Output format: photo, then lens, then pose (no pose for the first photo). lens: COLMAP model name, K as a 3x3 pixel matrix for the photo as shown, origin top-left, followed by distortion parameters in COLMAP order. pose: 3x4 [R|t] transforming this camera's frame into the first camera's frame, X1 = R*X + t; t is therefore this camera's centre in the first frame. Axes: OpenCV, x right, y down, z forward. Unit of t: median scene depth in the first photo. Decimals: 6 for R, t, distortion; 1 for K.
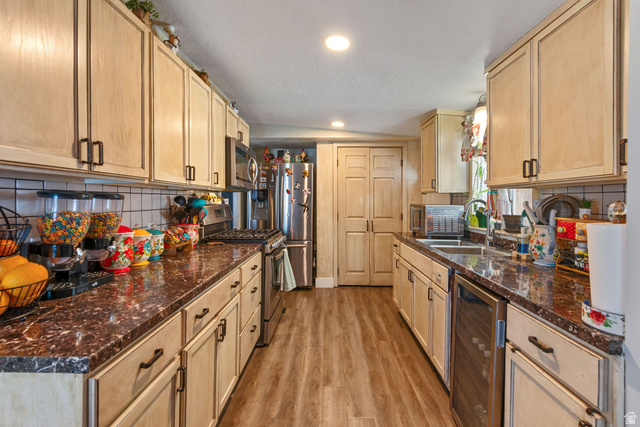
lens RADIAL K [[298.4, 0, 322.5], [0, 298.4, 203.9], [0, 0, 1]] dist [0.002142, -0.000506]
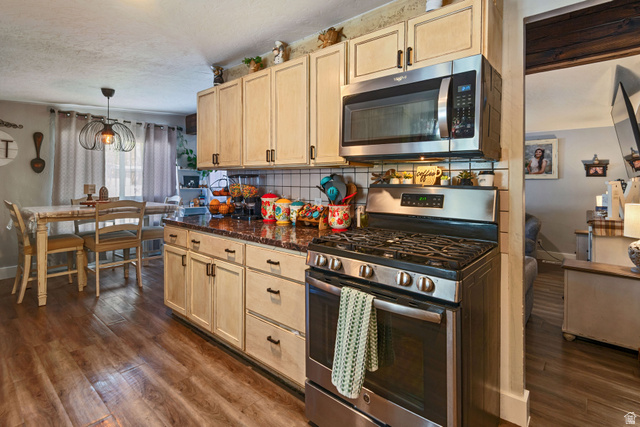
lens RADIAL K [[310.1, 0, 321.2], [0, 310.1, 179.8], [0, 0, 1]] dist [0.003713, 0.000473]
pose [[-0.629948, -0.010043, -0.776573, 0.427986], [-0.017378, 0.999848, 0.001166, -0.010730], [0.776443, 0.014229, -0.630027, 2.091234]]
